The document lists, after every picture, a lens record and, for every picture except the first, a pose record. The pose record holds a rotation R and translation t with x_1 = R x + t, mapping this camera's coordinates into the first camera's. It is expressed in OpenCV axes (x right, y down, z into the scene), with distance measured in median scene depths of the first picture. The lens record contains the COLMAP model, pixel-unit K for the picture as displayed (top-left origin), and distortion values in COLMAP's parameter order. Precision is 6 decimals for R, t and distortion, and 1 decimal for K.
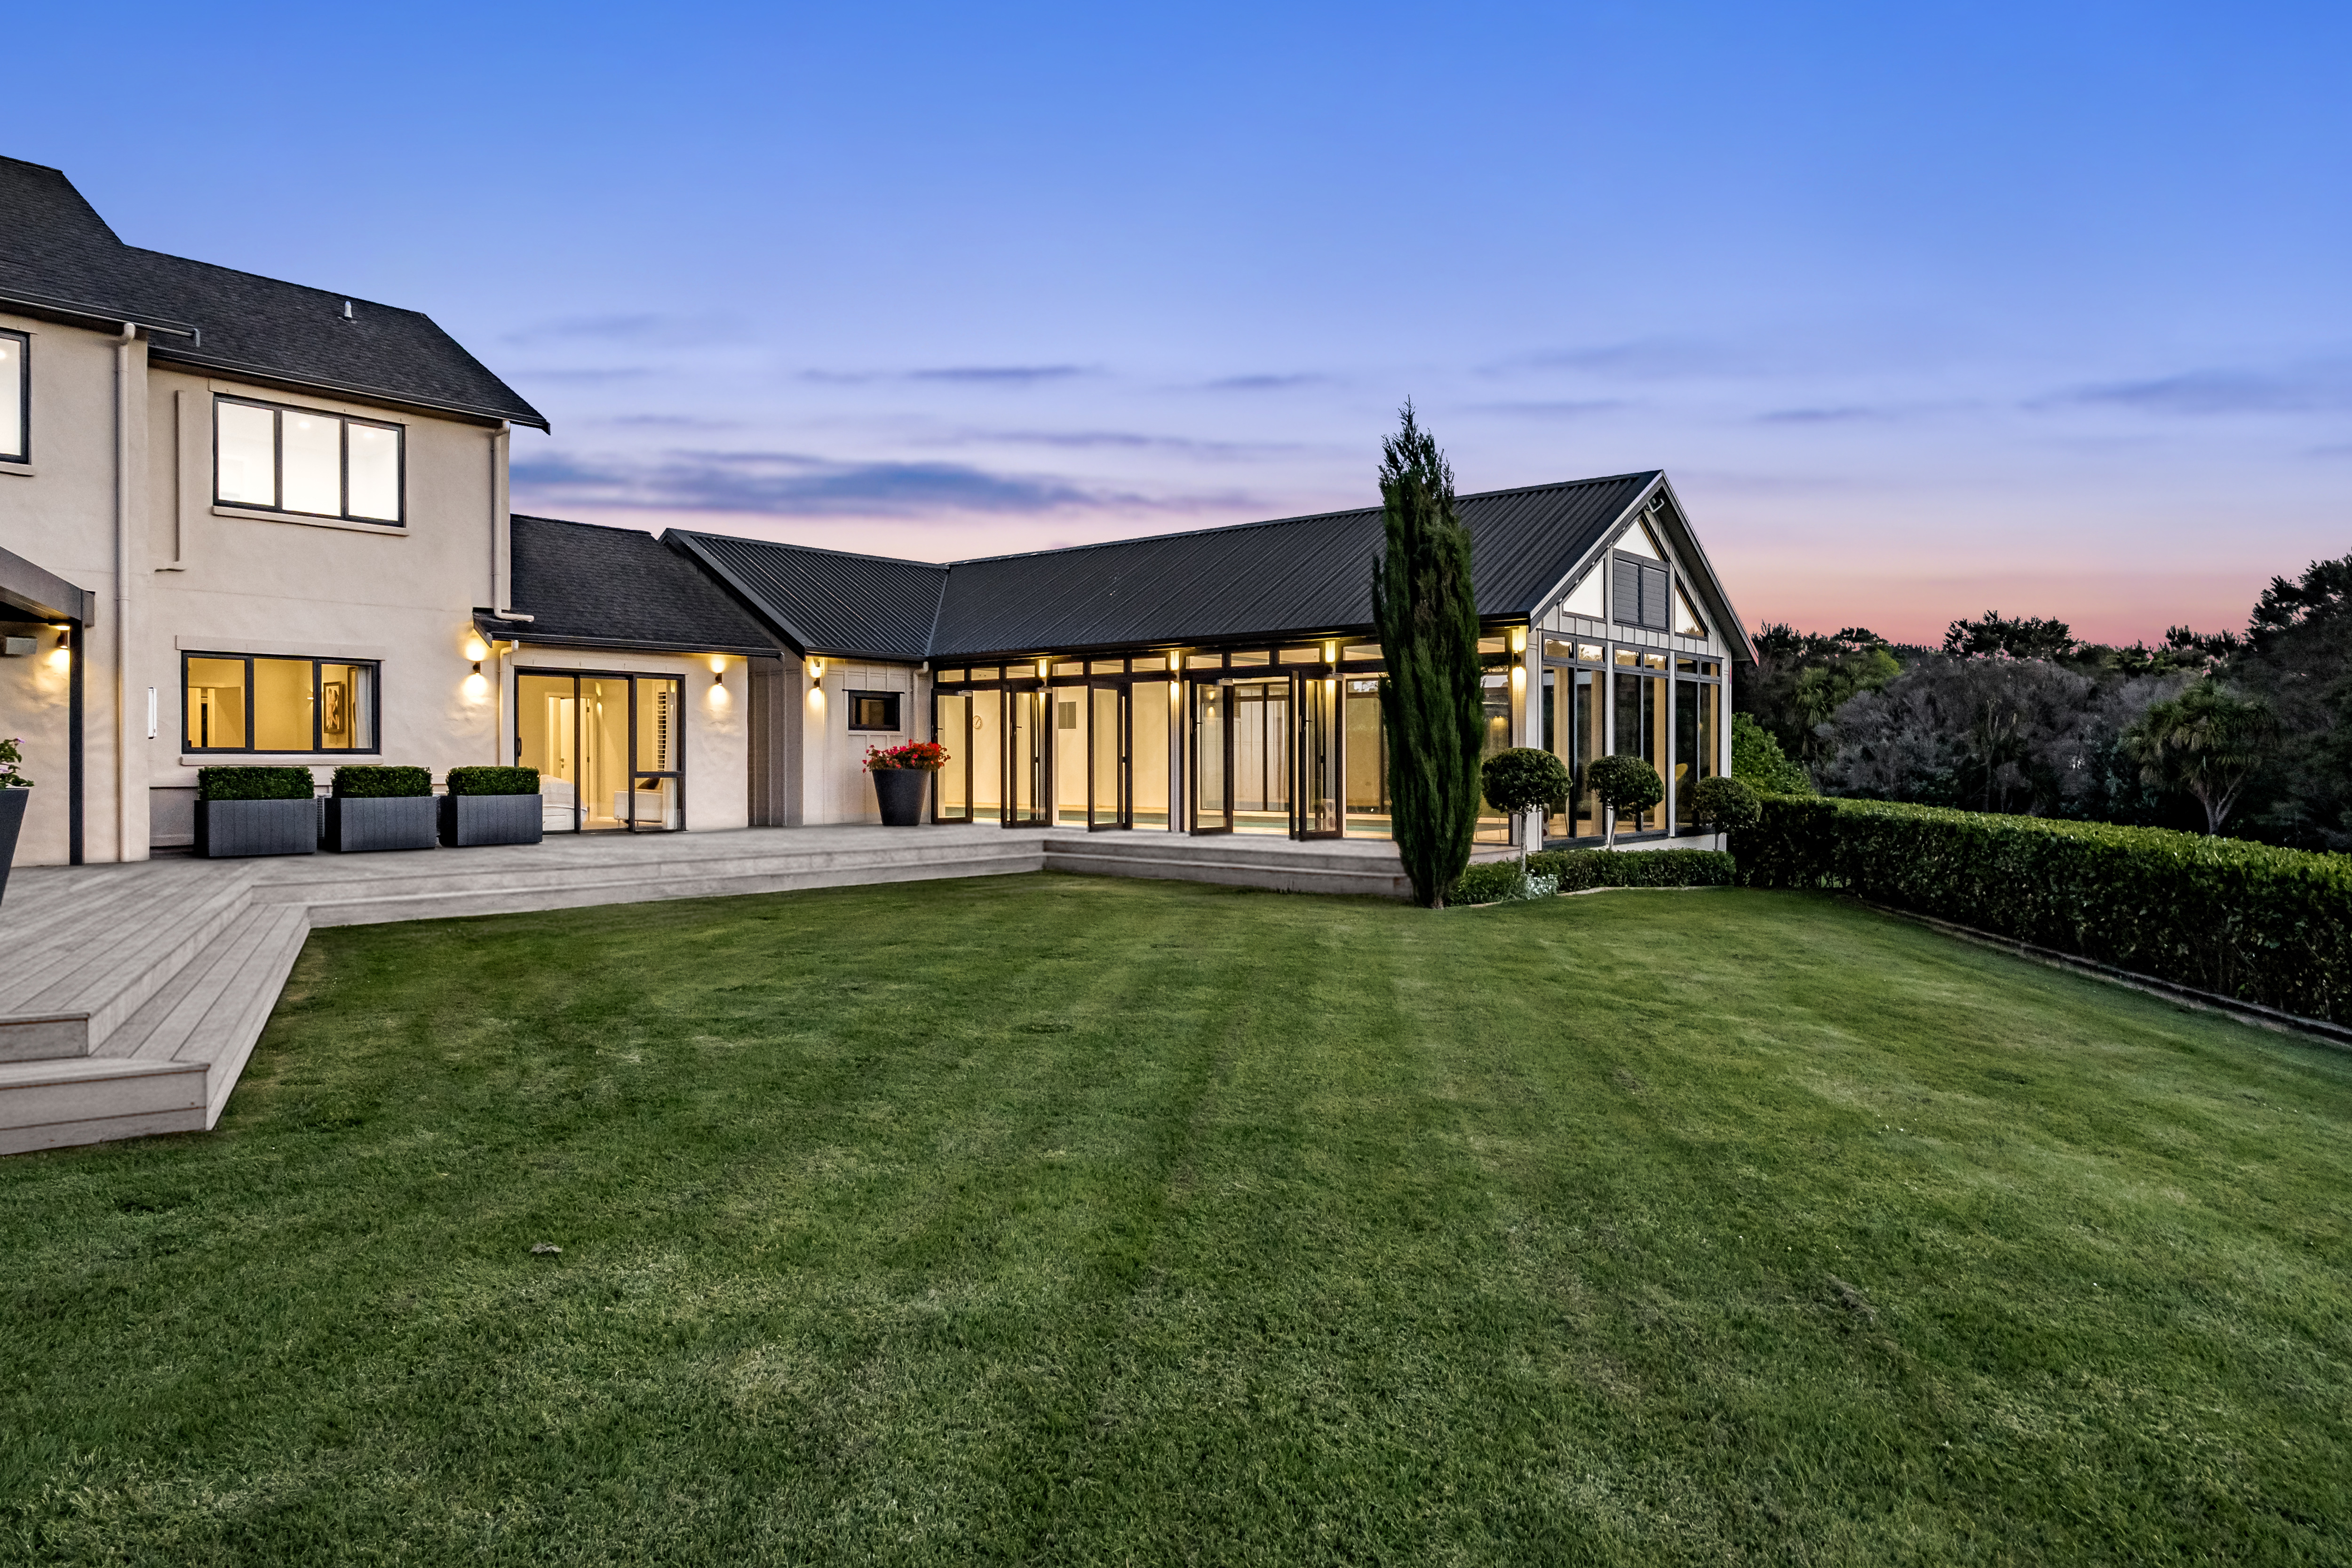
lens RADIAL K [[1428.0, 0, 1175.5], [0, 1428.0, 770.8], [0, 0, 1]] dist [-0.019322, -0.002163]
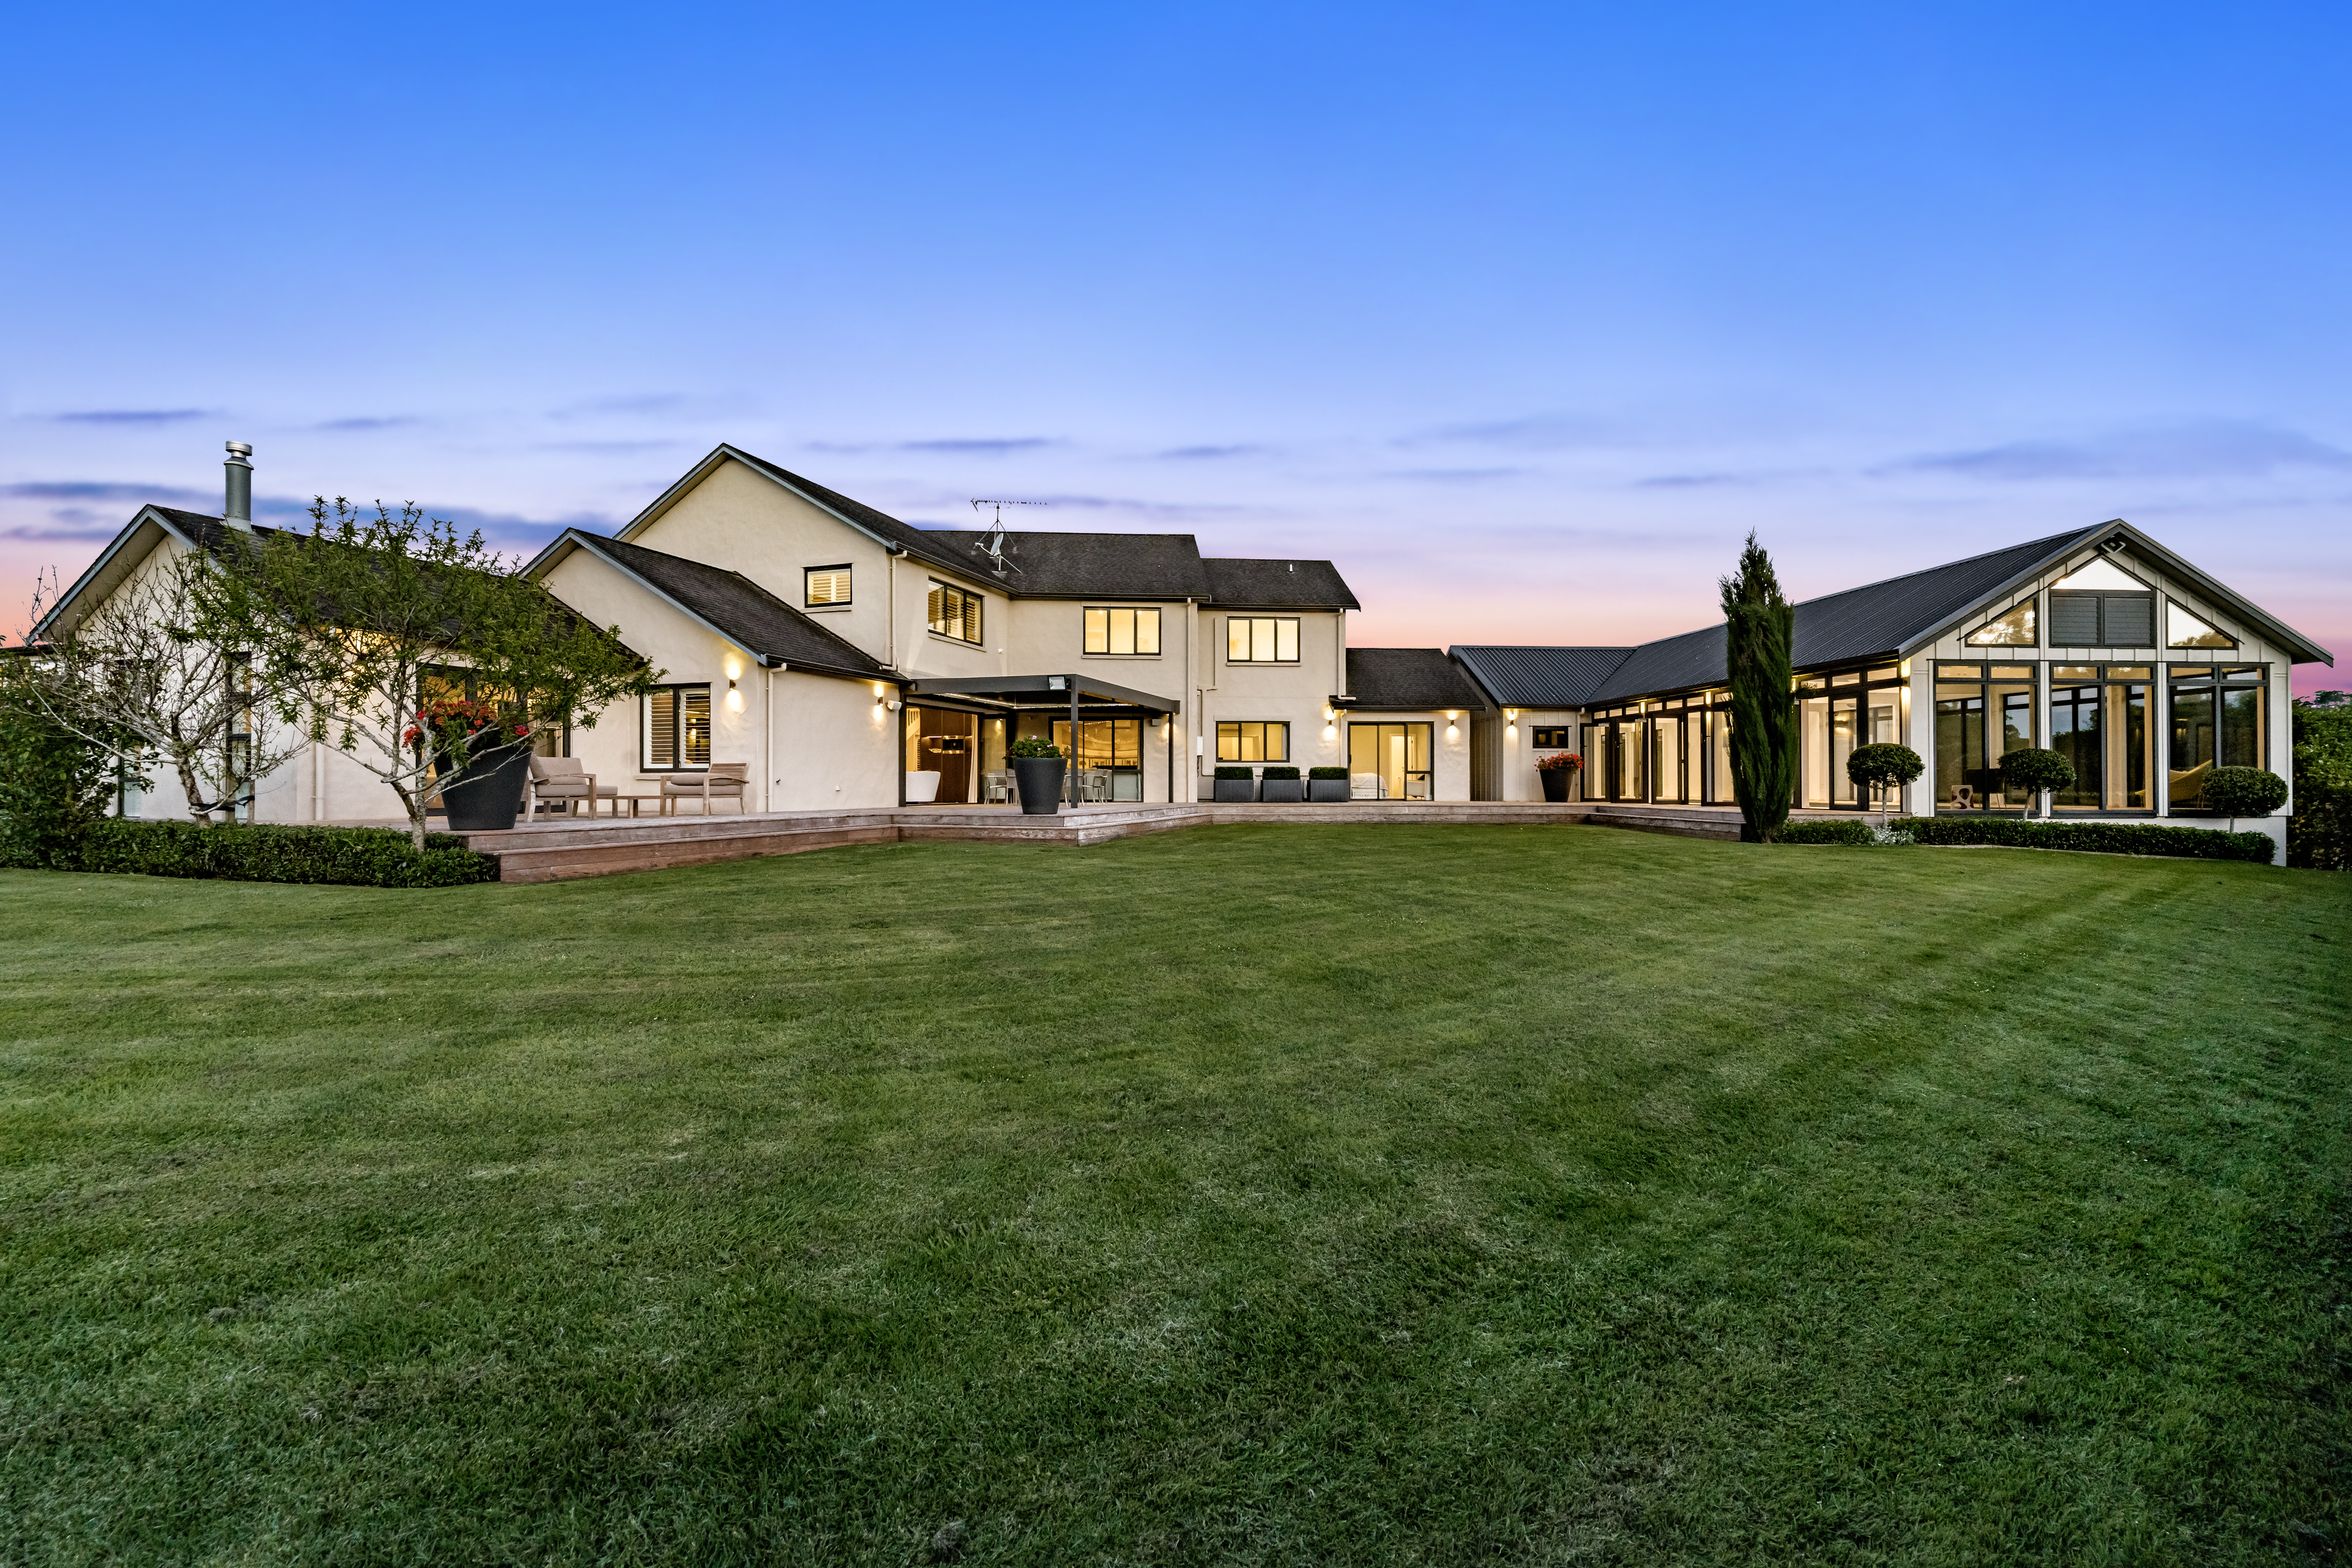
lens RADIAL K [[924.3, 0, 1160.6], [0, 924.3, 779.7], [0, 0, 1]] dist [0.000871, -0.000032]
pose [[0.682055, -0.003113, -0.731294, 0.345288], [-0.004998, 0.999948, -0.008918, 0.026960], [0.731283, 0.009737, 0.682004, -0.148141]]
